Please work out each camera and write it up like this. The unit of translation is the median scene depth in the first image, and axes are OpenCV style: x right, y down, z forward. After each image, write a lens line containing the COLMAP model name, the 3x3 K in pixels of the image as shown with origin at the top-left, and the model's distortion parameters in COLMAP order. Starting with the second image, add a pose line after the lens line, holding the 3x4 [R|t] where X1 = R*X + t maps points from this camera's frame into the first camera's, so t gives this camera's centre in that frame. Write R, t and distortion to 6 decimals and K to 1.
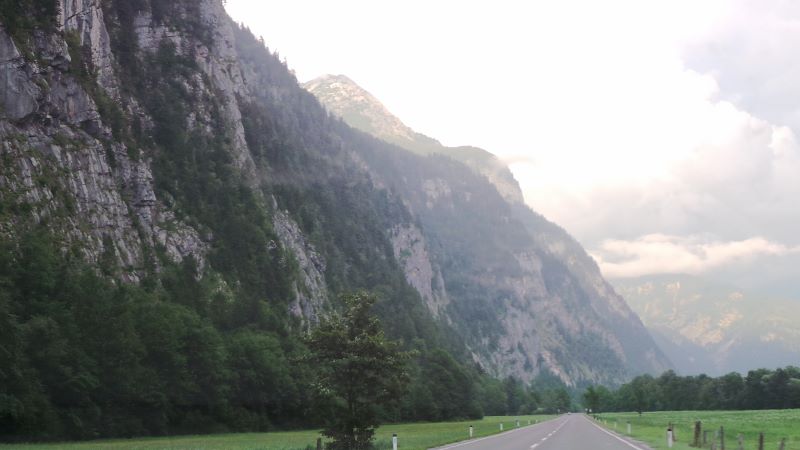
lens RADIAL K [[1163.0, 0, 401.3], [0, 1163.0, 224.3], [0, 0, 1]] dist [-0.009478, -0.006932]
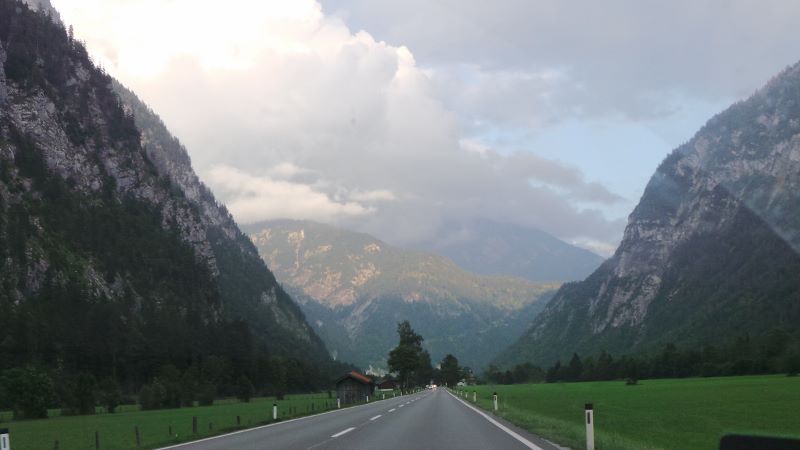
lens RADIAL K [[1167.6, 0, 400.9], [0, 1167.6, 226.9], [0, 0, 1]] dist [0.014360, -0.008624]
pose [[0.946810, 0.027696, 0.320598, 0.081516], [-0.033115, 0.999386, 0.011463, 0.063674], [-0.320084, -0.021469, 0.947146, 0.394150]]
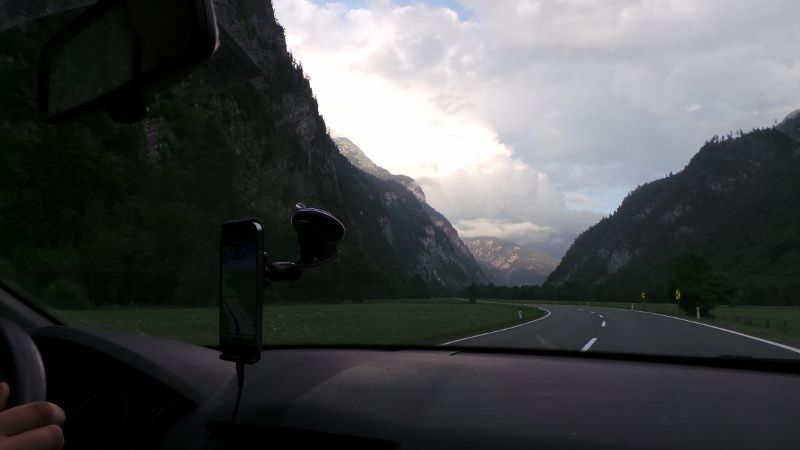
lens RADIAL K [[549.7, 0, 403.4], [0, 549.7, 226.9], [0, 0, 1]] dist [0.003048, 0.003485]
pose [[0.995586, 0.056080, 0.075254, -0.014098], [-0.058919, 0.997612, 0.036049, -0.007094], [-0.073053, -0.040323, 0.996513, -0.044887]]
